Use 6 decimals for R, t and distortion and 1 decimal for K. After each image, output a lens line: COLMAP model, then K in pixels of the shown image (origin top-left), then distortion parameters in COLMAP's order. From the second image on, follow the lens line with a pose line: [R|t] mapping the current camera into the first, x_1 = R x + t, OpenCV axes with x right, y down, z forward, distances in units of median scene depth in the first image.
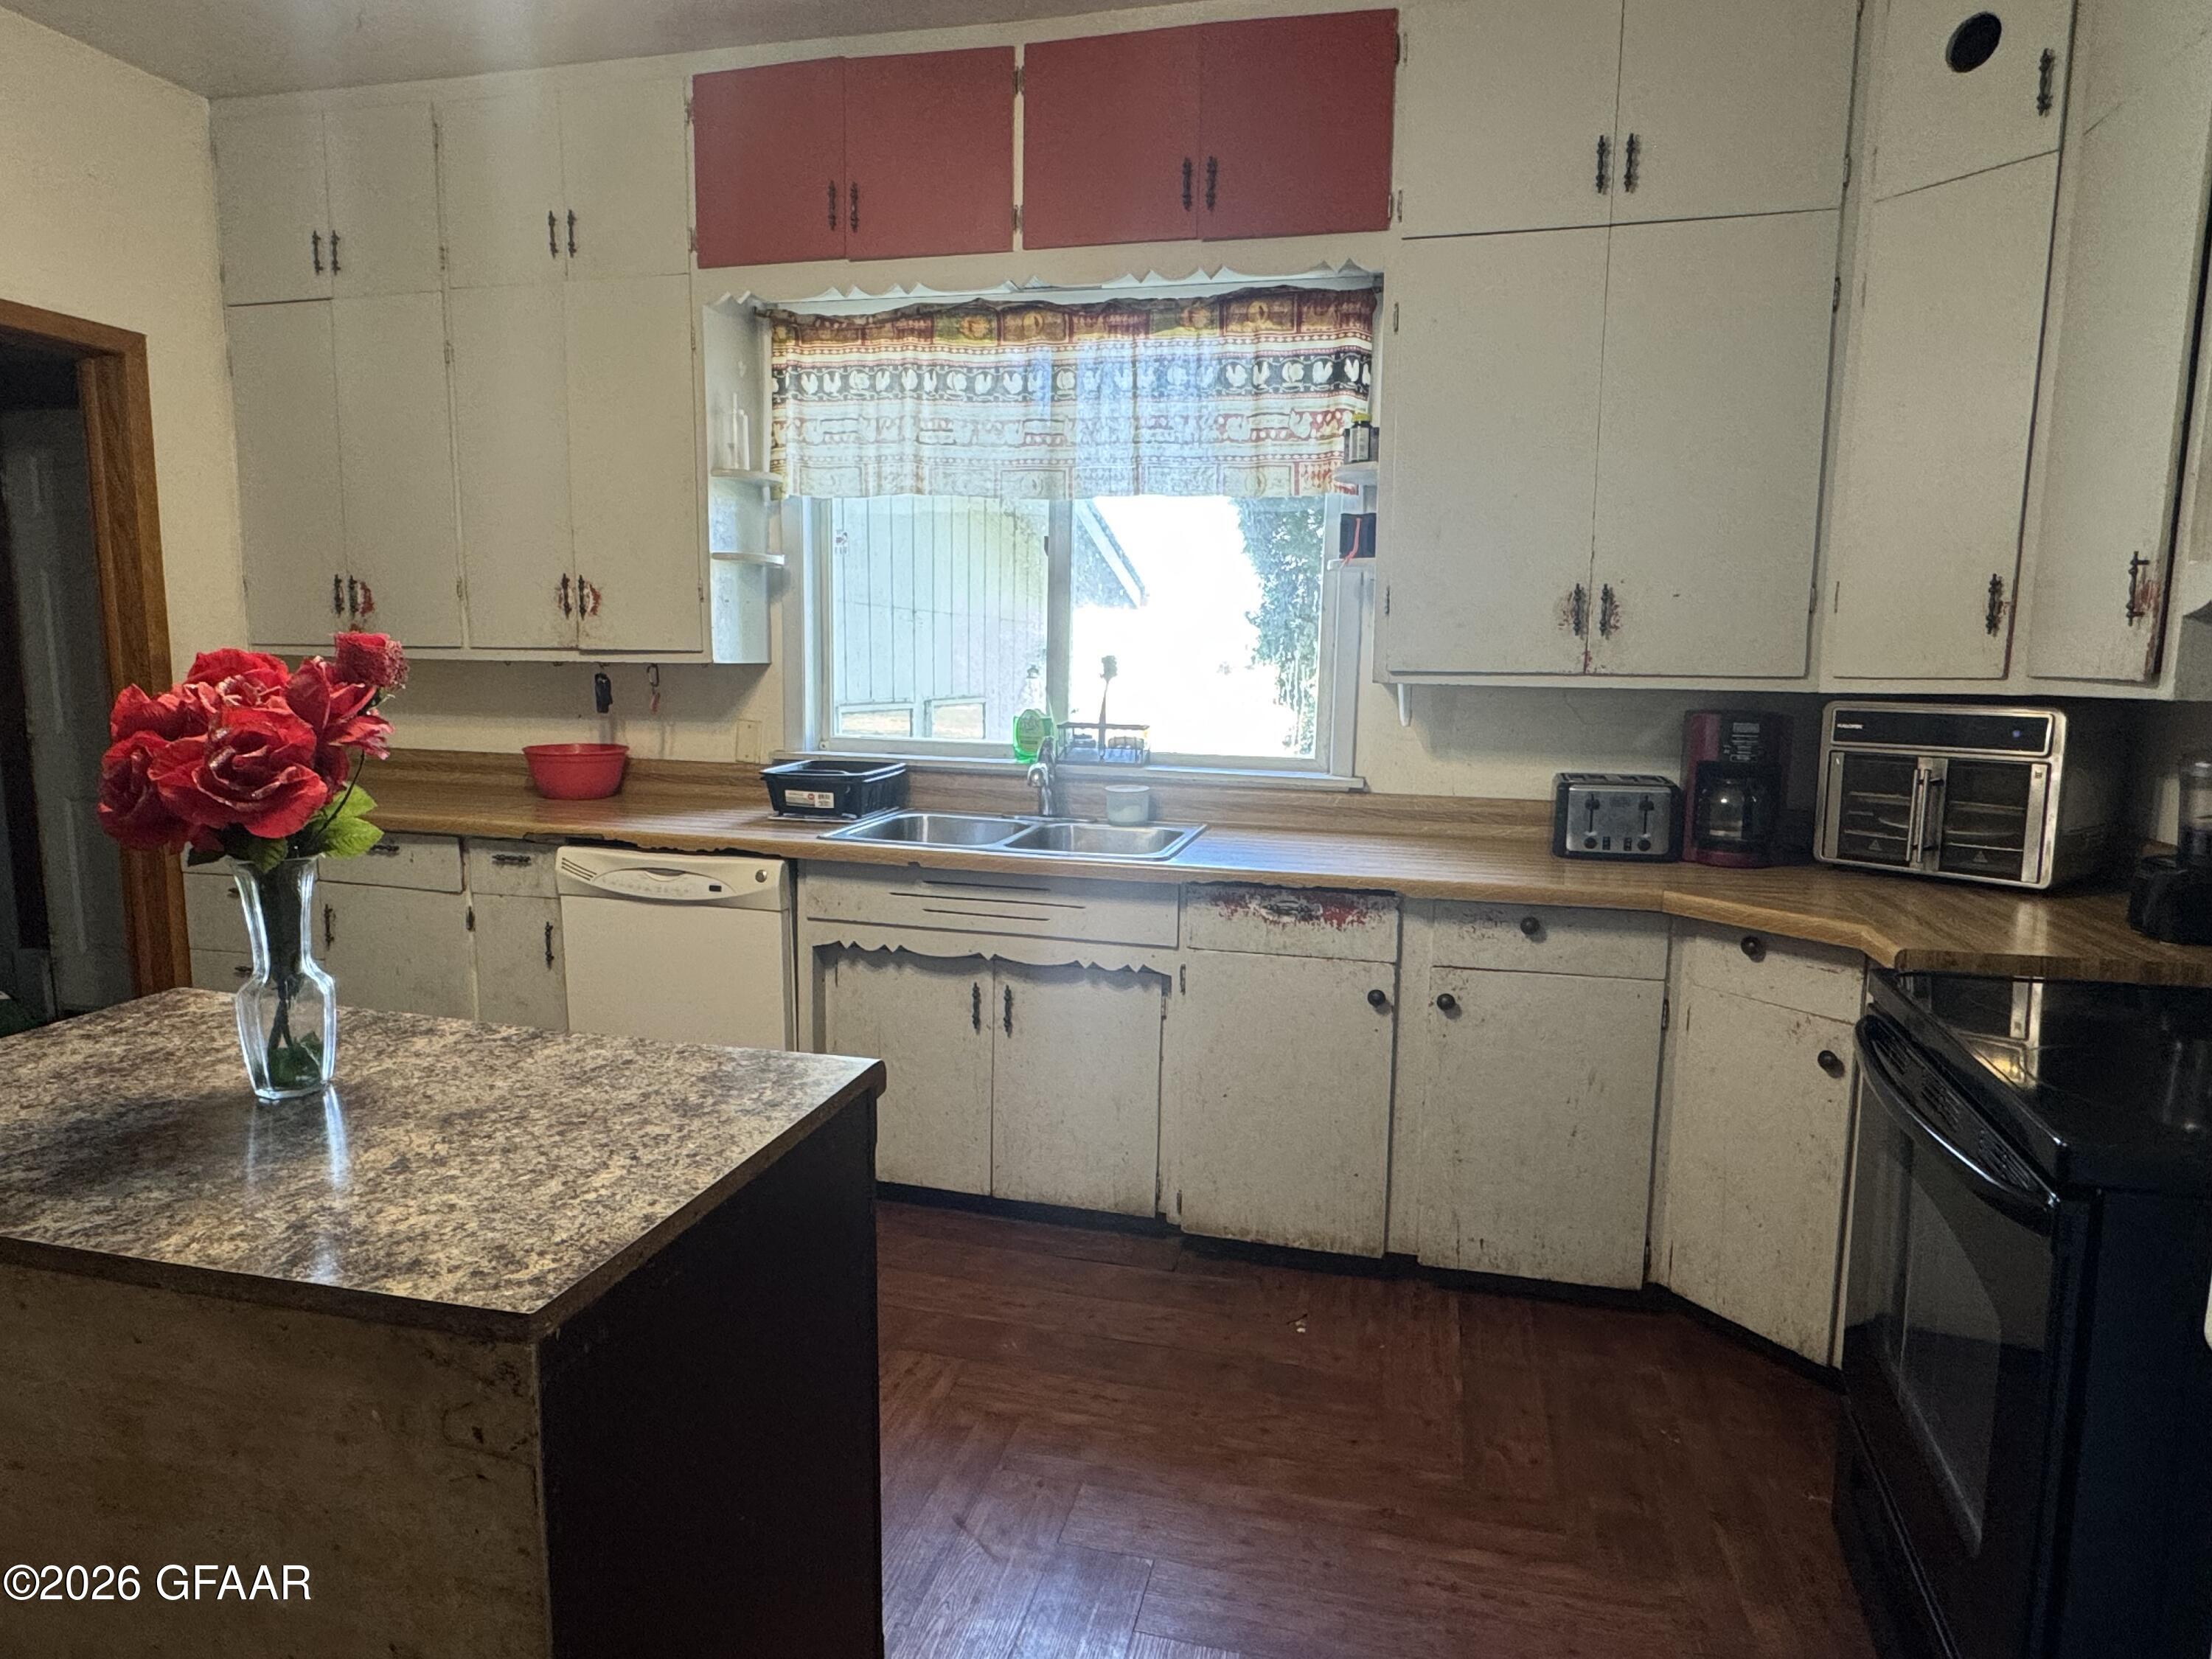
lens RADIAL K [[1307.7, 0, 1107.7], [0, 1307.7, 829.5], [0, 0, 1]] dist [-0.001416, 0.000153]
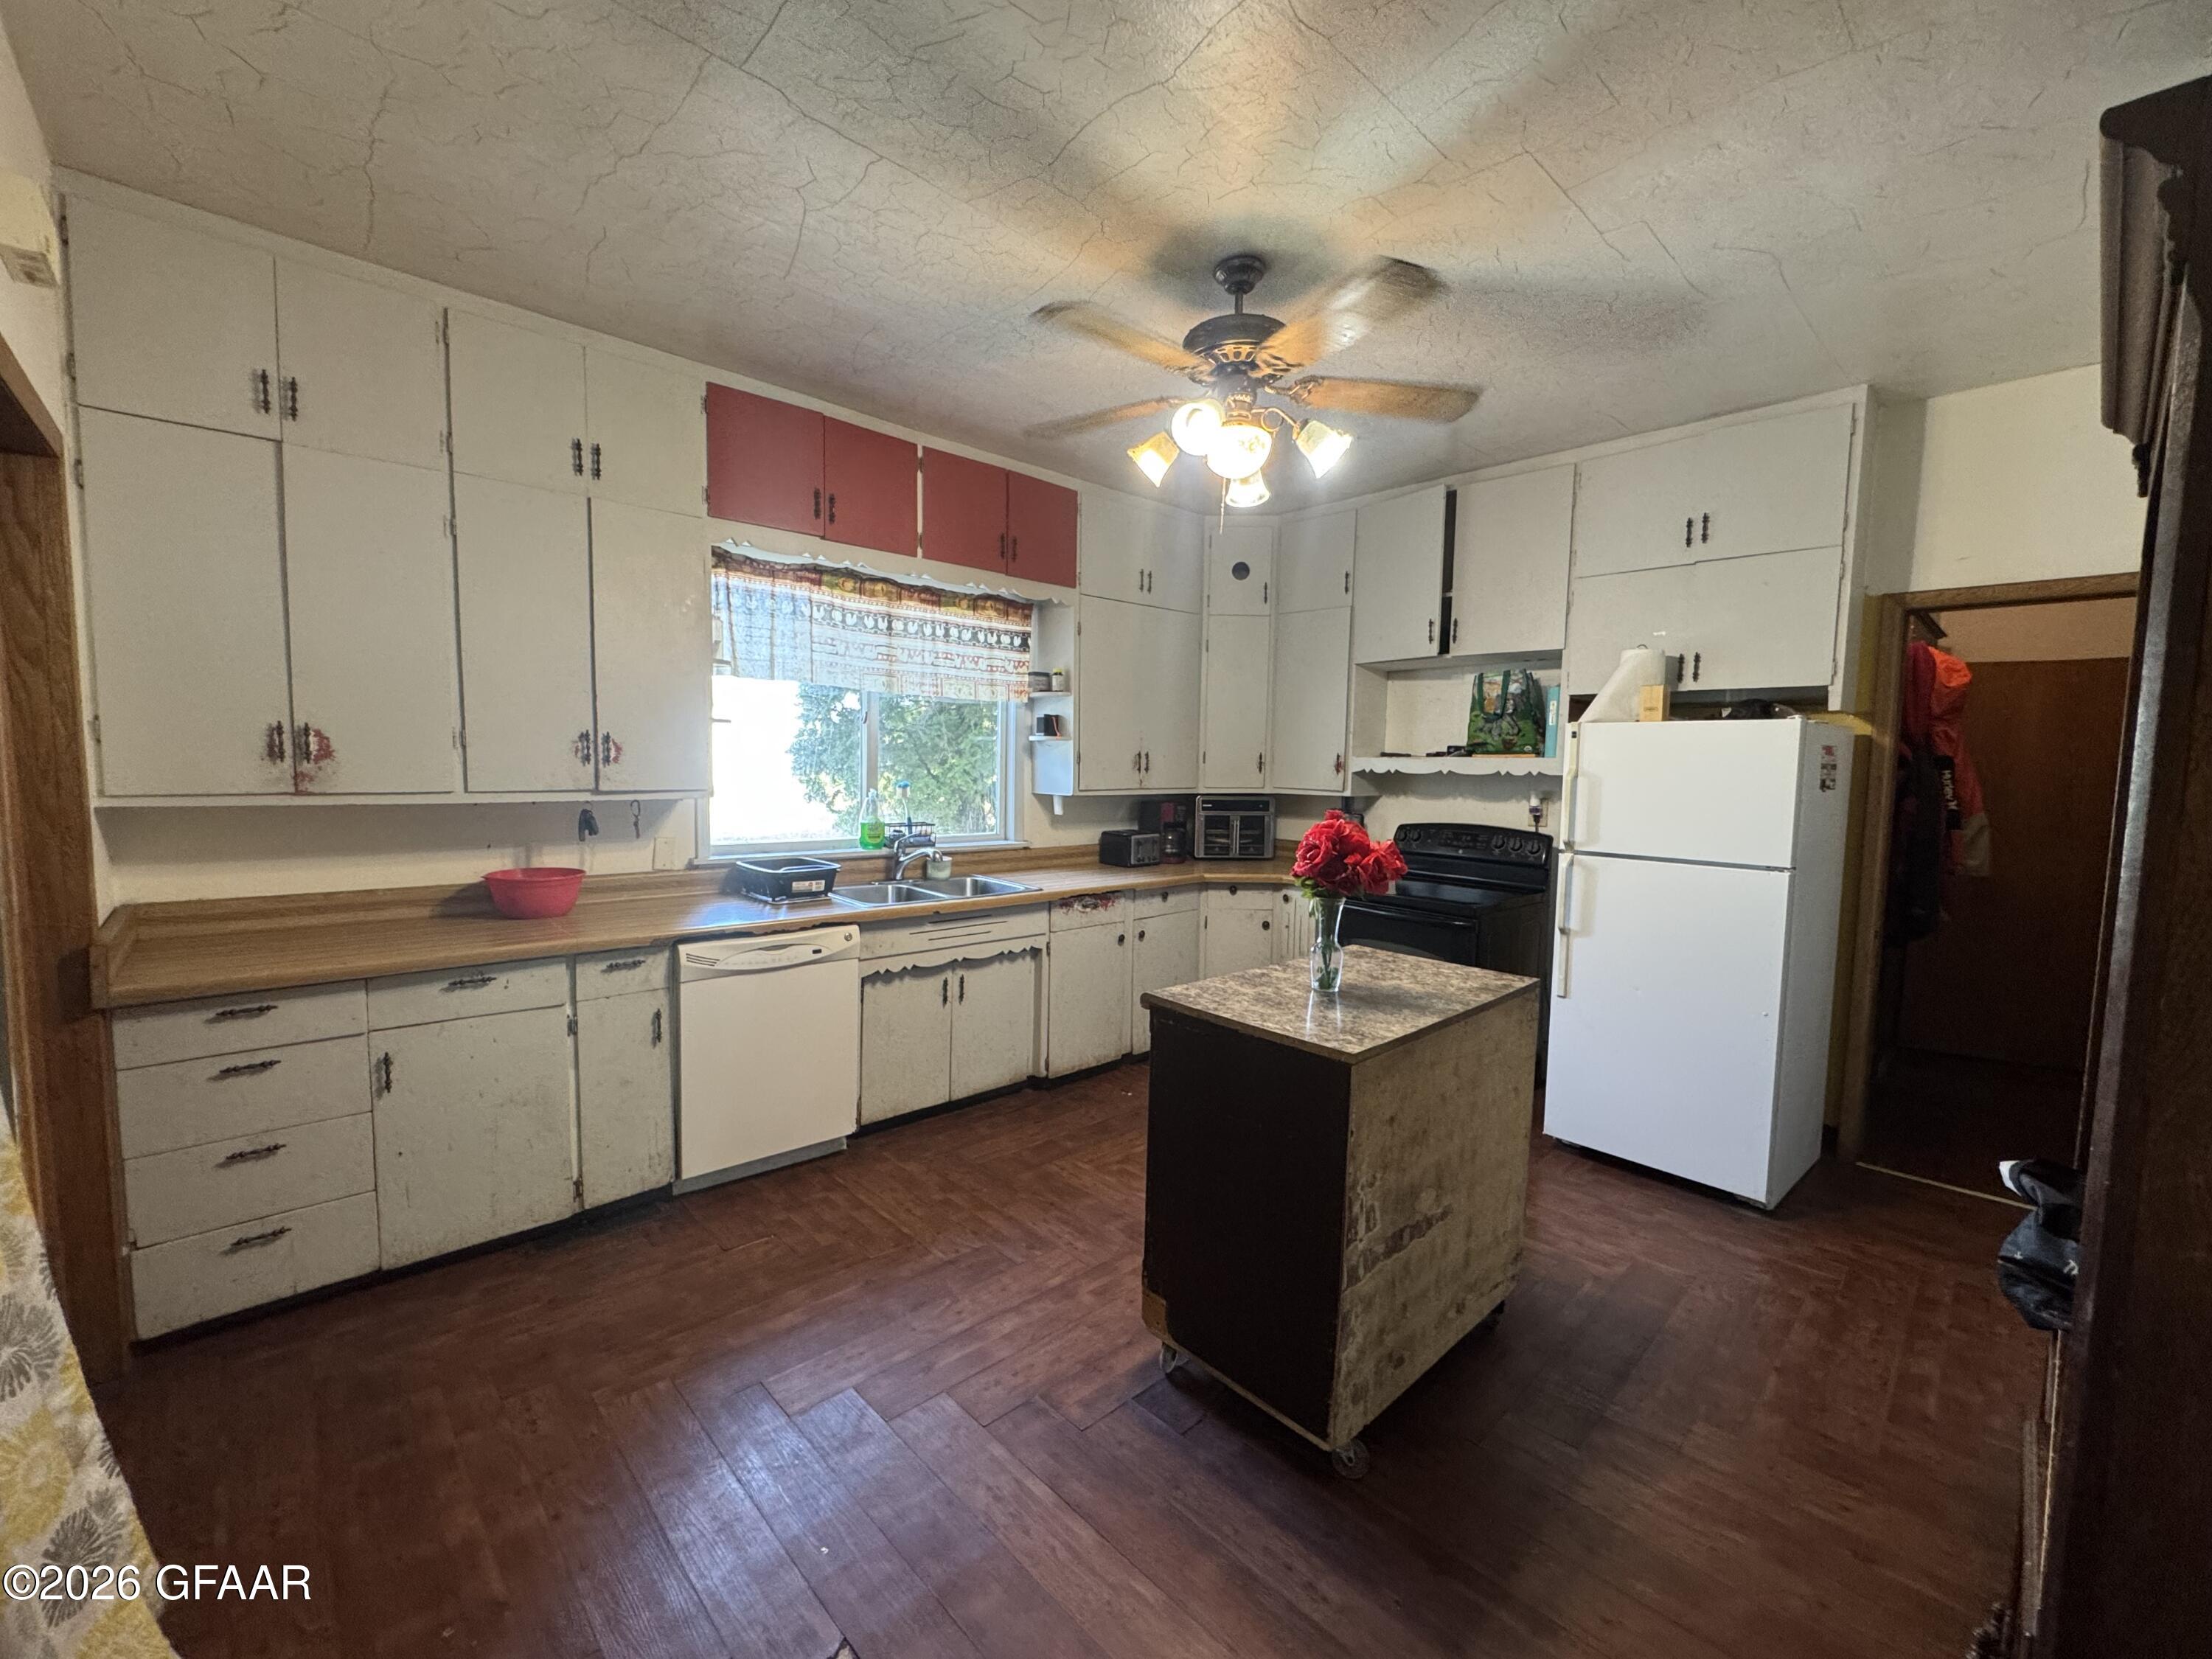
lens RADIAL K [[894.5, 0, 1109.1], [0, 894.5, 830.3], [0, 0, 1]] dist [-0.010308, 0.000005]
pose [[0.535571, -0.072532, 0.841370, -0.930752], [0.102901, 0.994486, 0.020231, -0.074805], [-0.838198, 0.075742, 0.540081, 0.162641]]
